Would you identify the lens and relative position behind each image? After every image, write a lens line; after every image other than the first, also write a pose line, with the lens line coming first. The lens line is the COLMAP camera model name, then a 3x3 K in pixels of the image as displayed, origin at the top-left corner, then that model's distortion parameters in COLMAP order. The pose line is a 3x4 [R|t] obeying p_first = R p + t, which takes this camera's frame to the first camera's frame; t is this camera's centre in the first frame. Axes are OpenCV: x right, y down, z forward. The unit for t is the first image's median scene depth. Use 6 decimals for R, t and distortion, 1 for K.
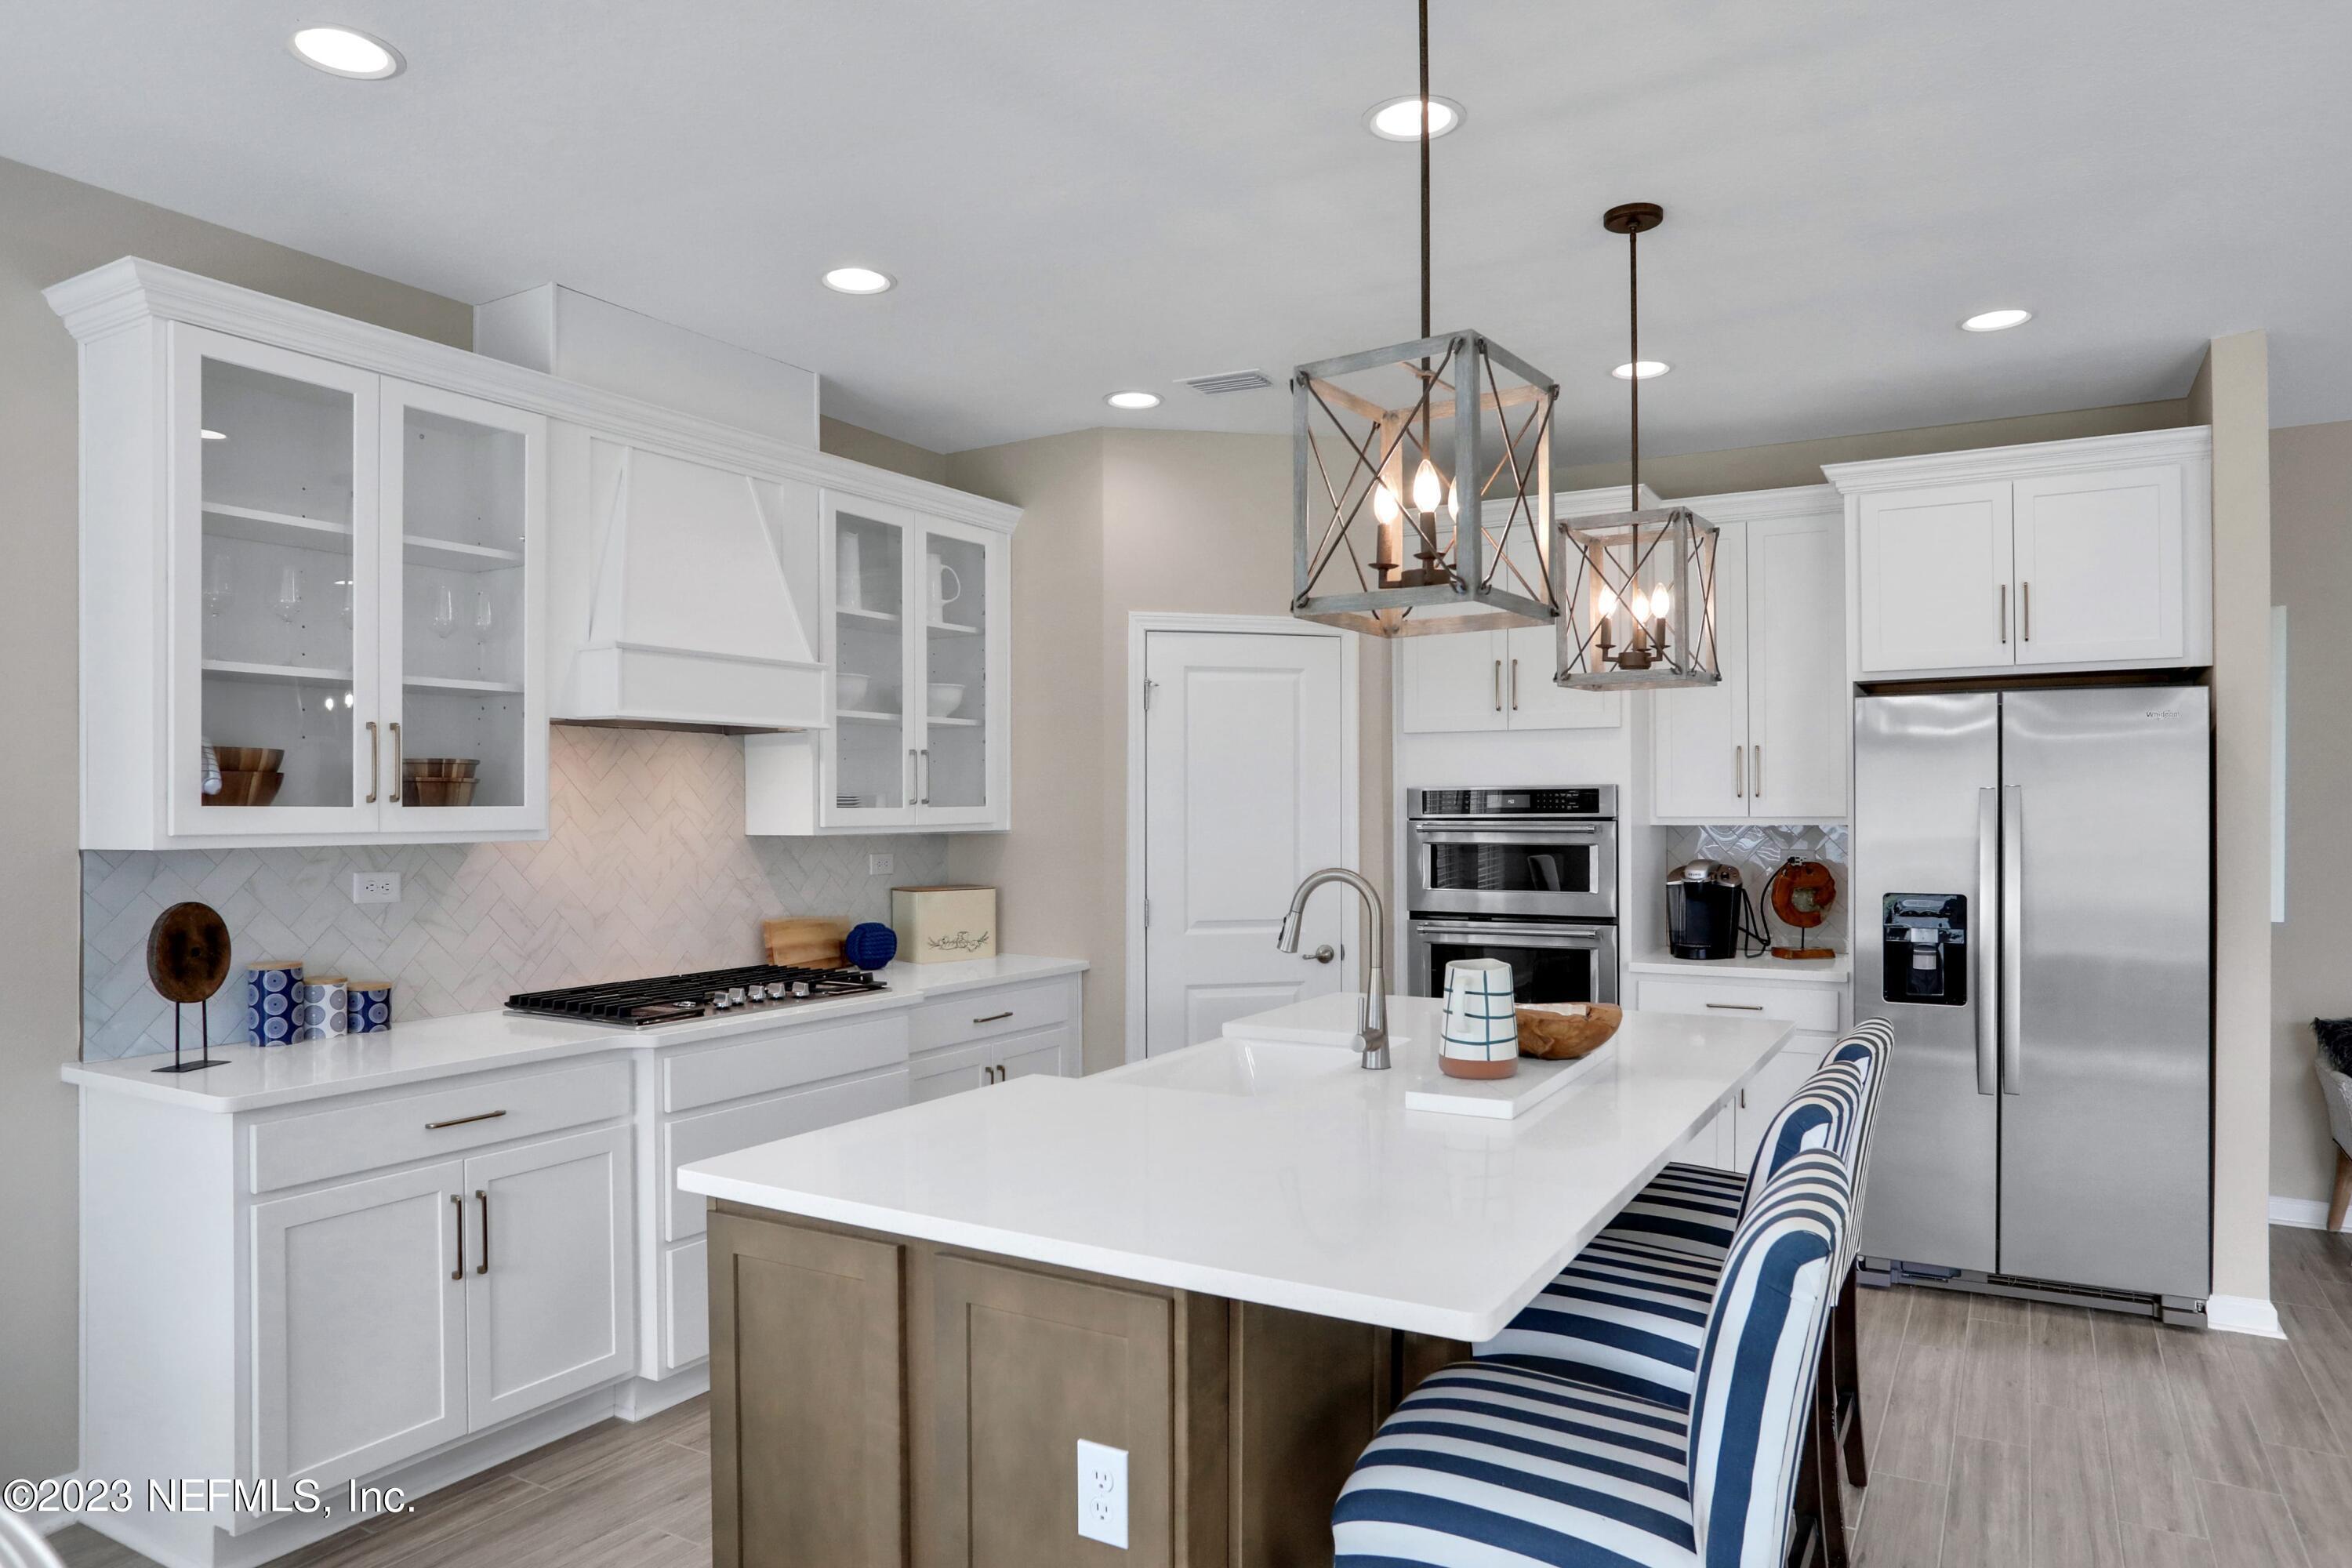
lens RADIAL K [[1464.9, 0, 1159.3], [0, 1464.9, 778.4], [0, 0, 1]] dist [-0.029398, 0.011166]
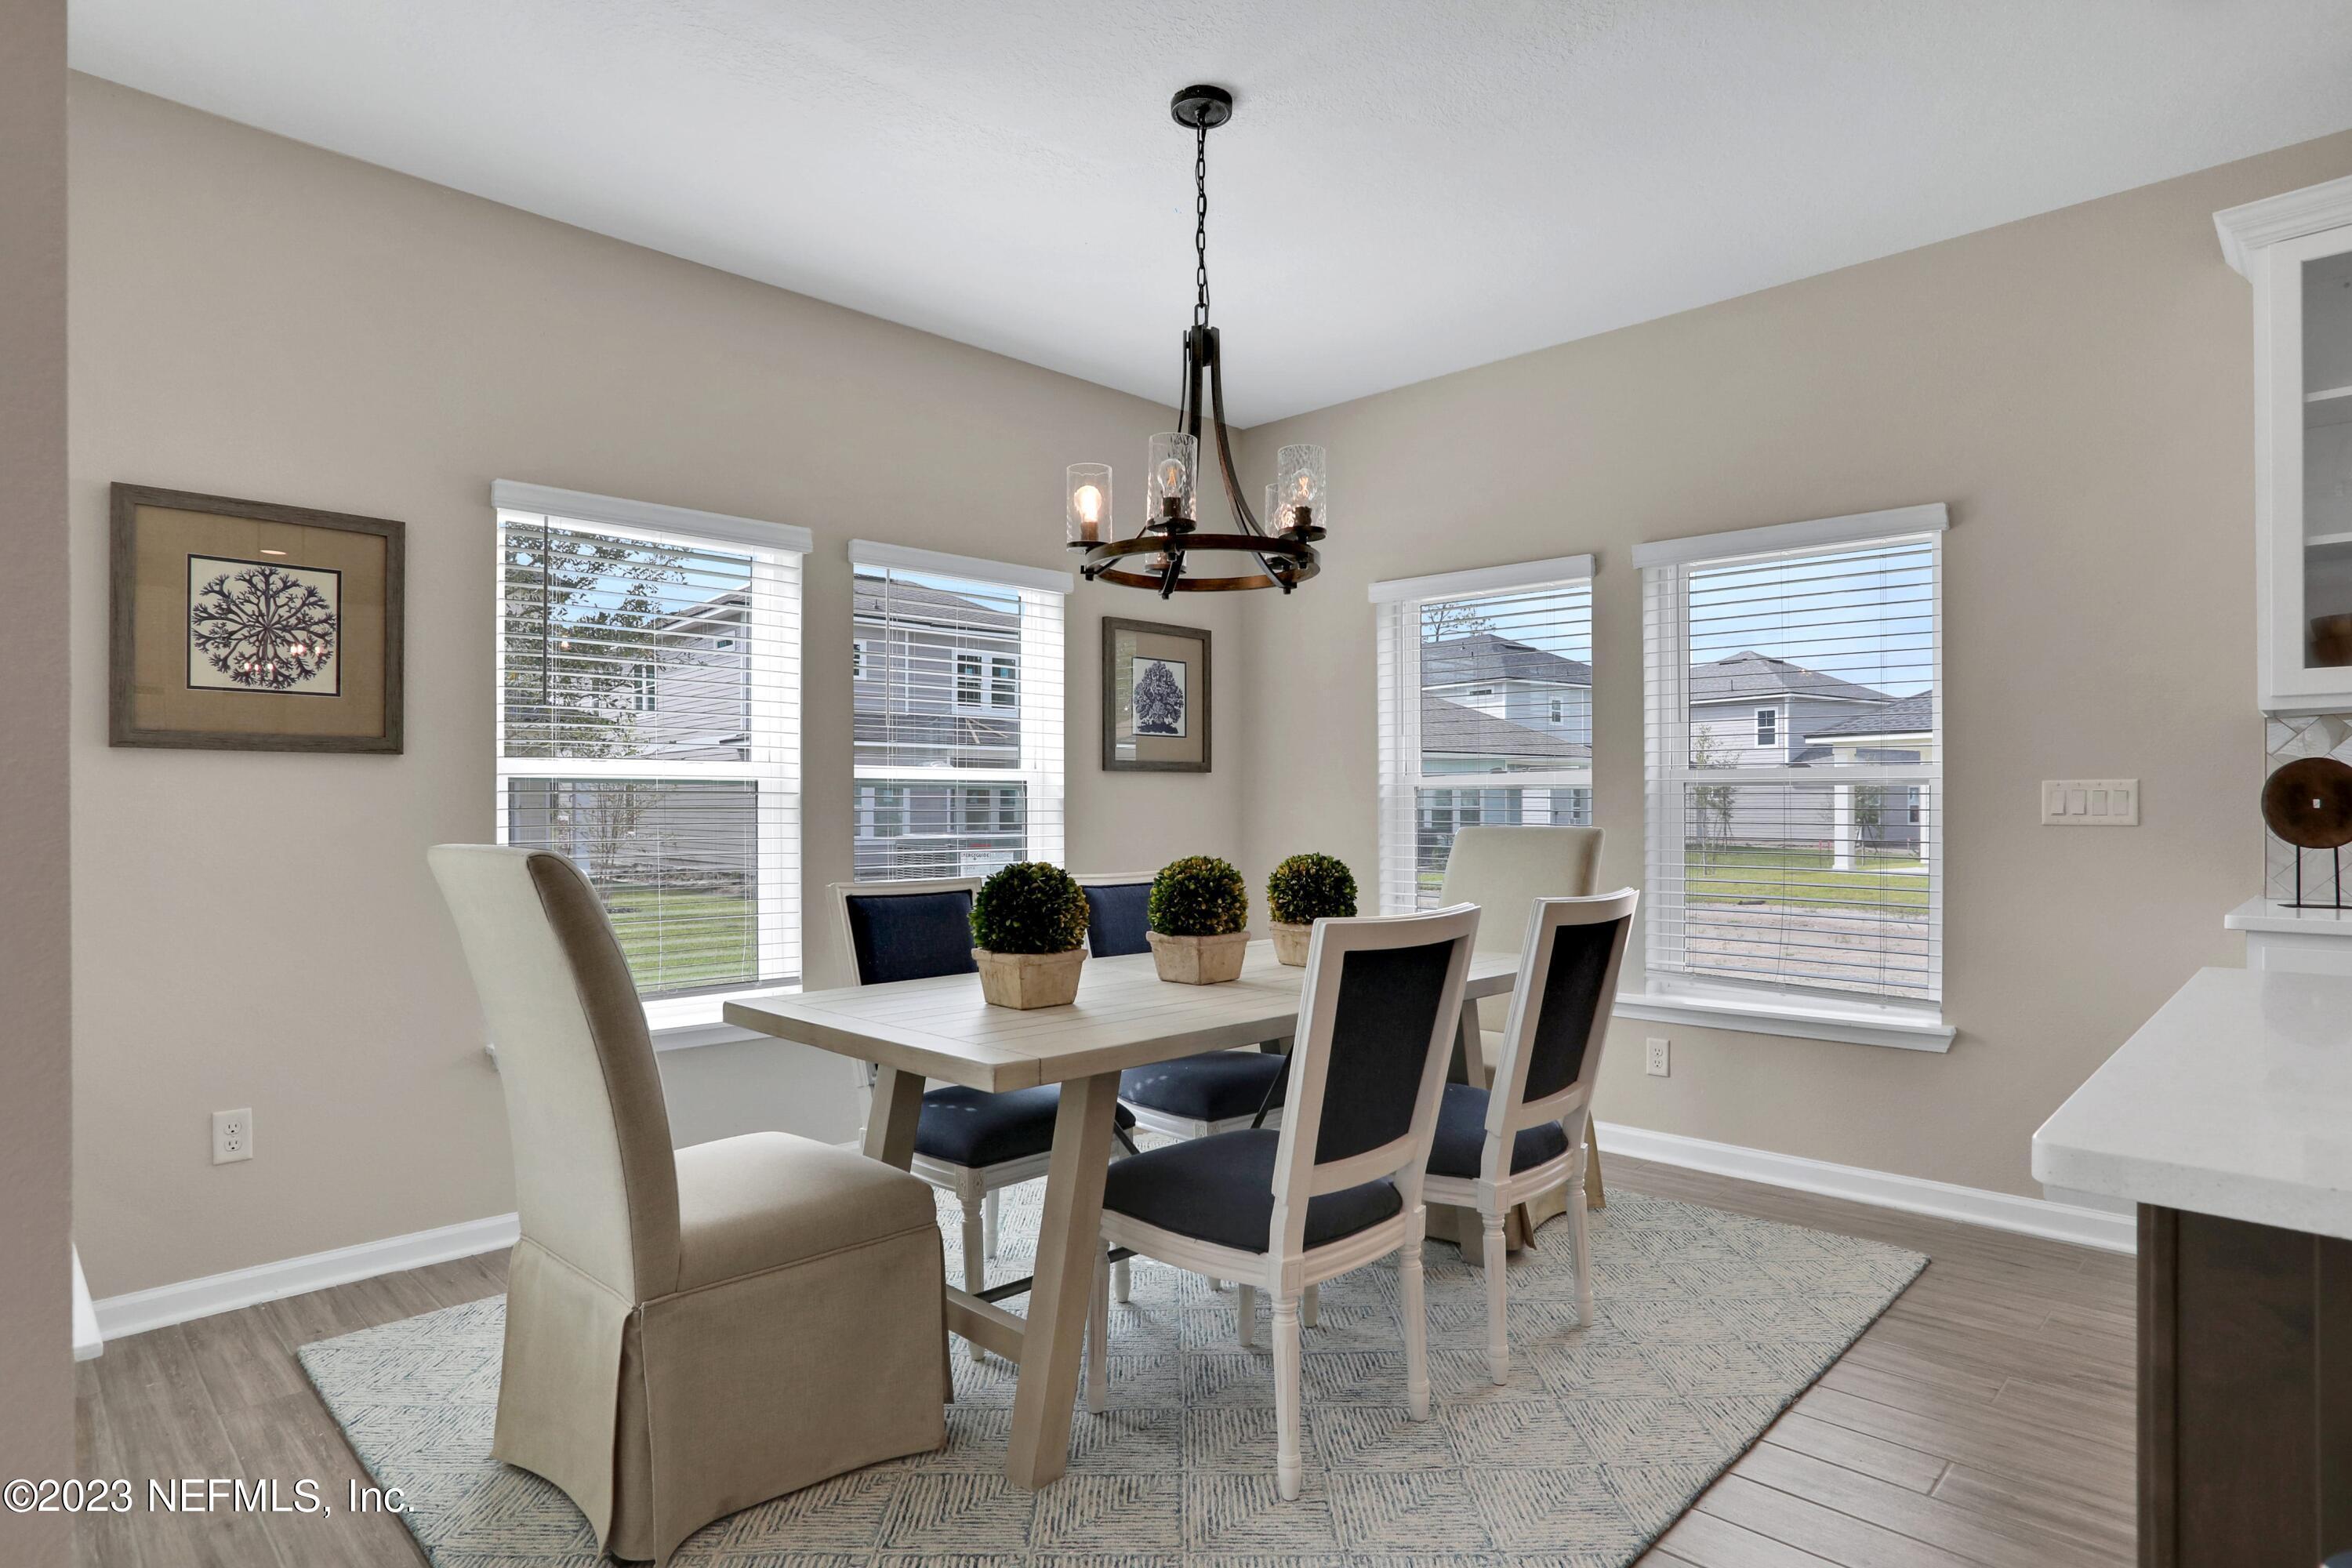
lens RADIAL K [[1268.7, 0, 1179.1], [0, 1268.7, 808.5], [0, 0, 1]] dist [-0.025324, 0.006843]
pose [[-0.232882, 0.008309, -0.972469, 0.317285], [0.028145, 0.999602, 0.001800, 0.068820], [0.972098, -0.026951, -0.233024, 0.271910]]
